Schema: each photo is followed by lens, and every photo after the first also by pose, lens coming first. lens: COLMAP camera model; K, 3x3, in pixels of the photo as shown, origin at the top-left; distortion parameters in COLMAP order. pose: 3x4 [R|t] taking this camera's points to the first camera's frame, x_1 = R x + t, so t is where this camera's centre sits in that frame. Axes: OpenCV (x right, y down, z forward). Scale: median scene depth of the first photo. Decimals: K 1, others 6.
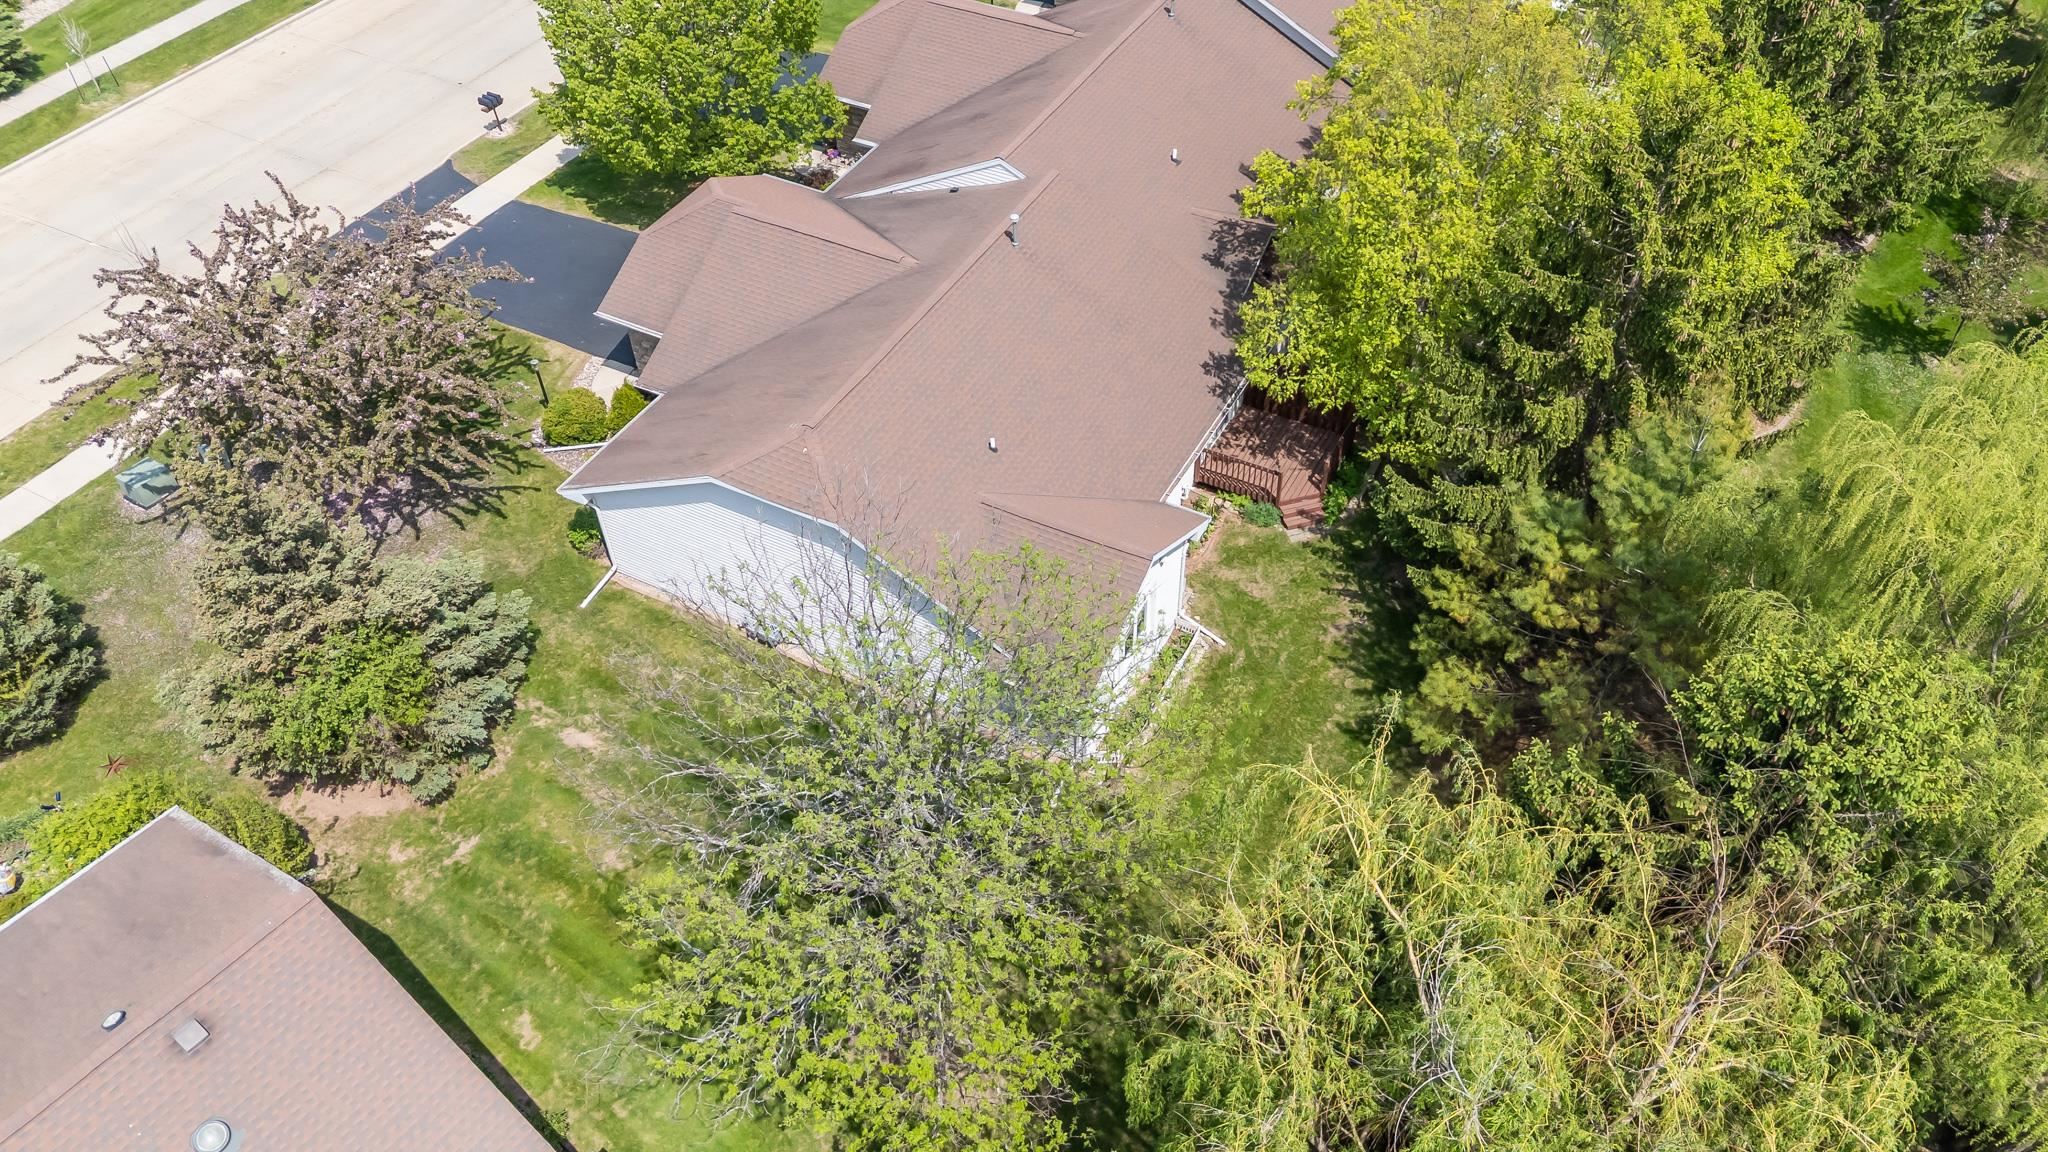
lens RADIAL K [[1498.3, 0, 1024.0], [0, 1498.3, 576.0], [0, 0, 1]] dist [0.092555, -0.096797]
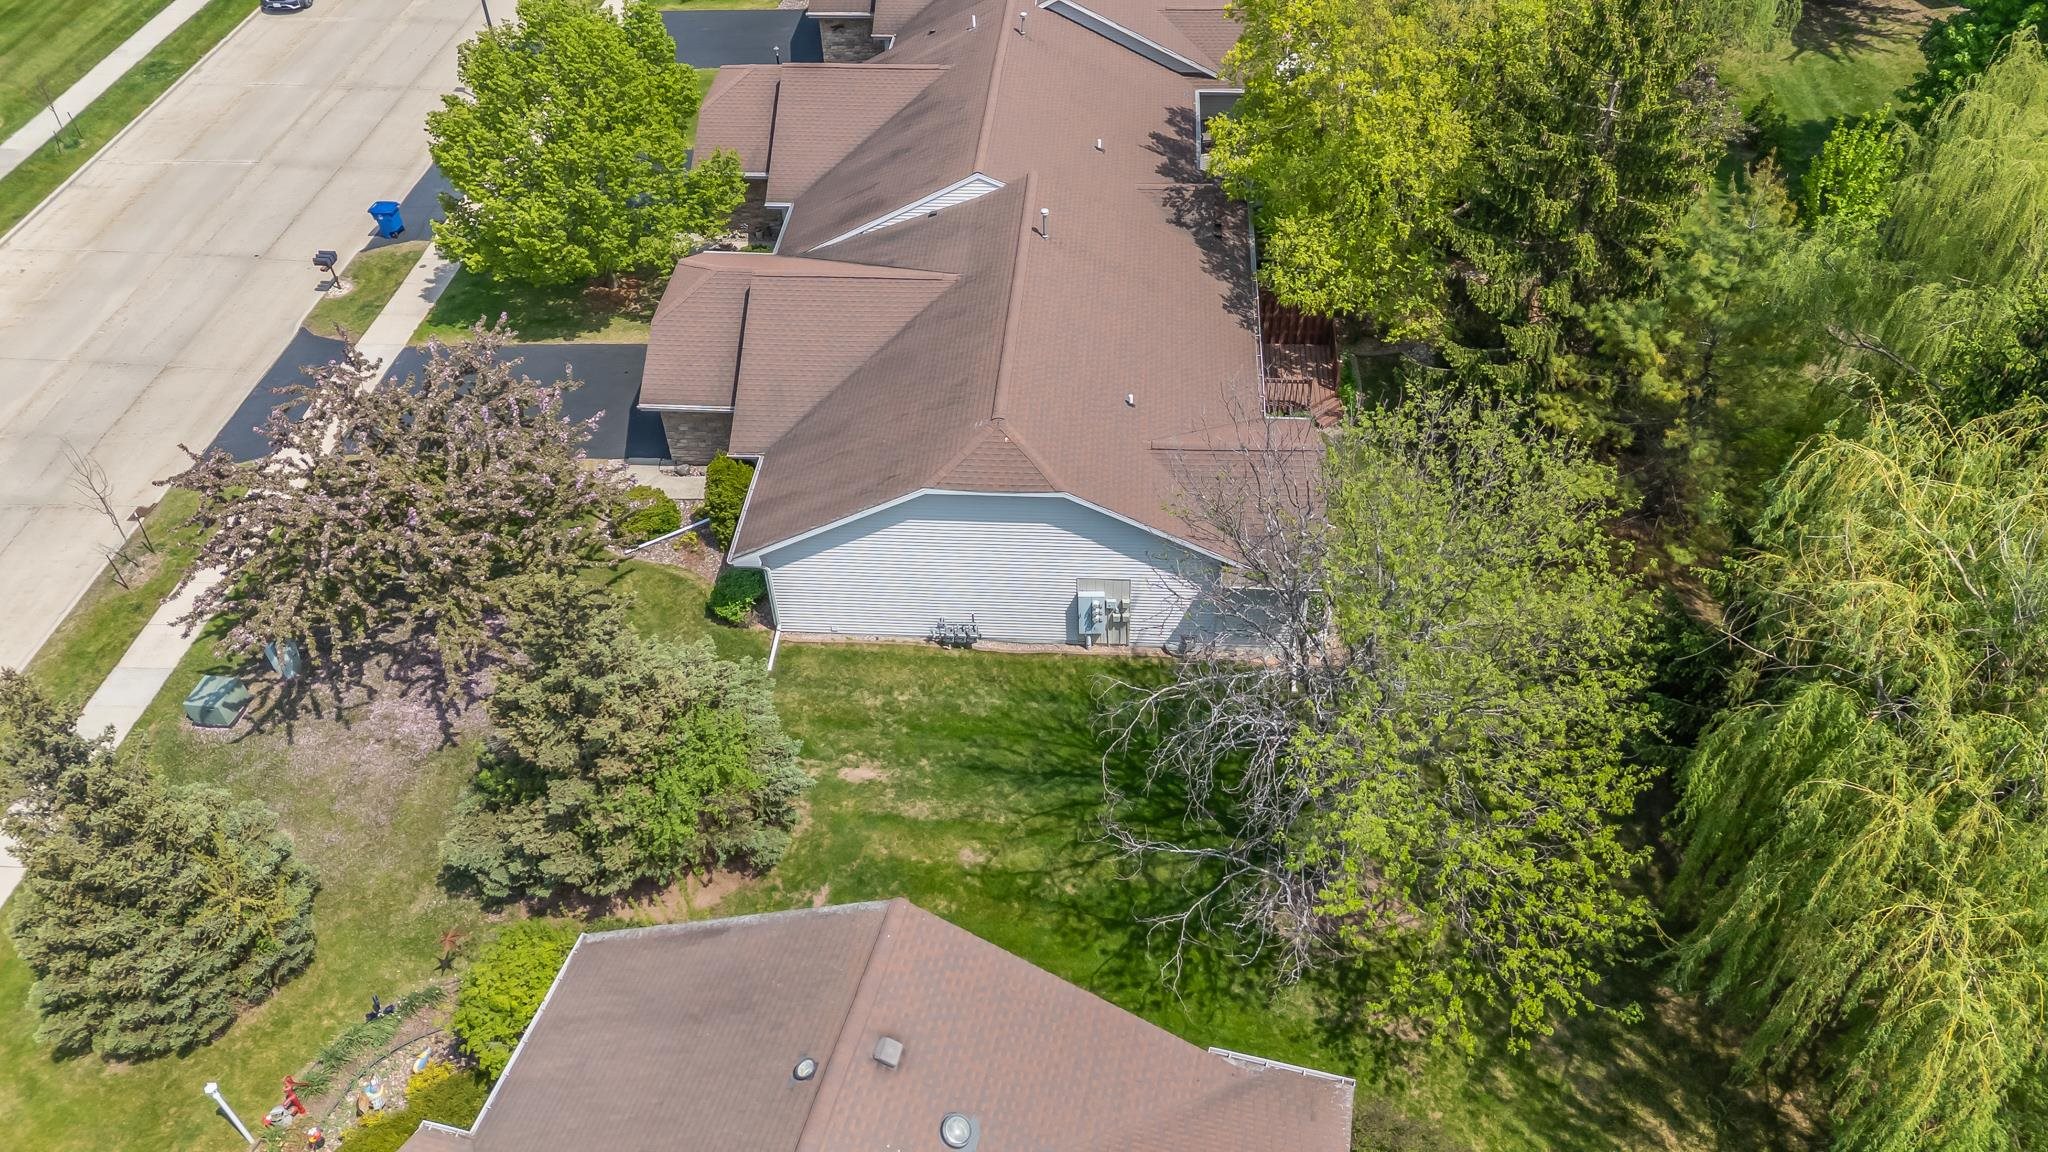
lens RADIAL K [[1498.3, 0, 1024.0], [0, 1498.3, 576.0], [0, 0, 1]] dist [0.092555, -0.096797]
pose [[0.913835, -0.279528, 0.294567, -0.366538], [0.295427, 0.955313, -0.009963, 0.018269], [-0.278619, 0.096127, 0.955579, -0.012174]]
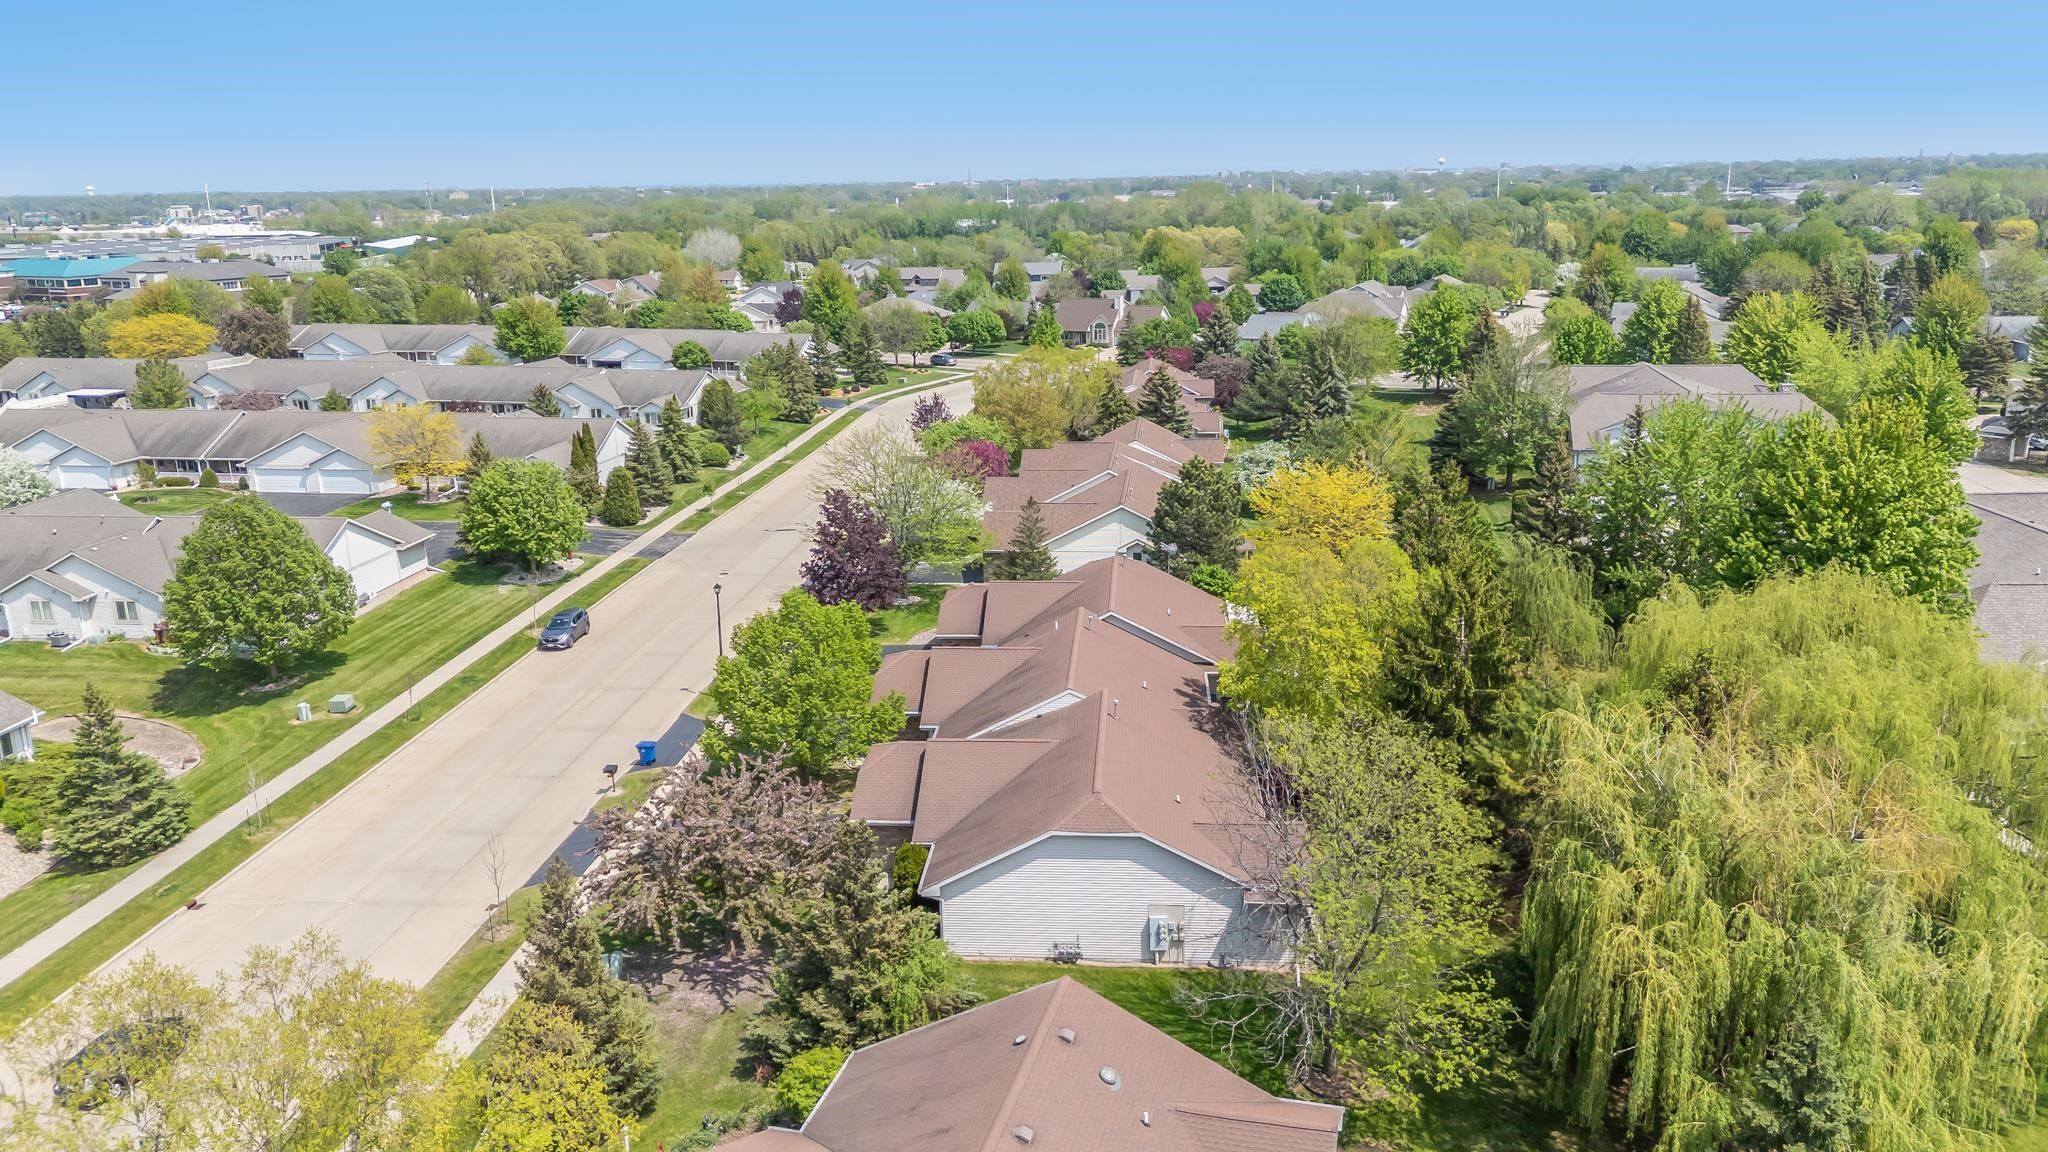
lens RADIAL K [[1498.3, 0, 1024.0], [0, 1498.3, 576.0], [0, 0, 1]] dist [0.092555, -0.096797]
pose [[0.916354, -0.103005, 0.386891, -0.660872], [0.288389, 0.840121, -0.459379, 0.349592], [-0.277717, 0.532529, 0.799554, -0.363857]]
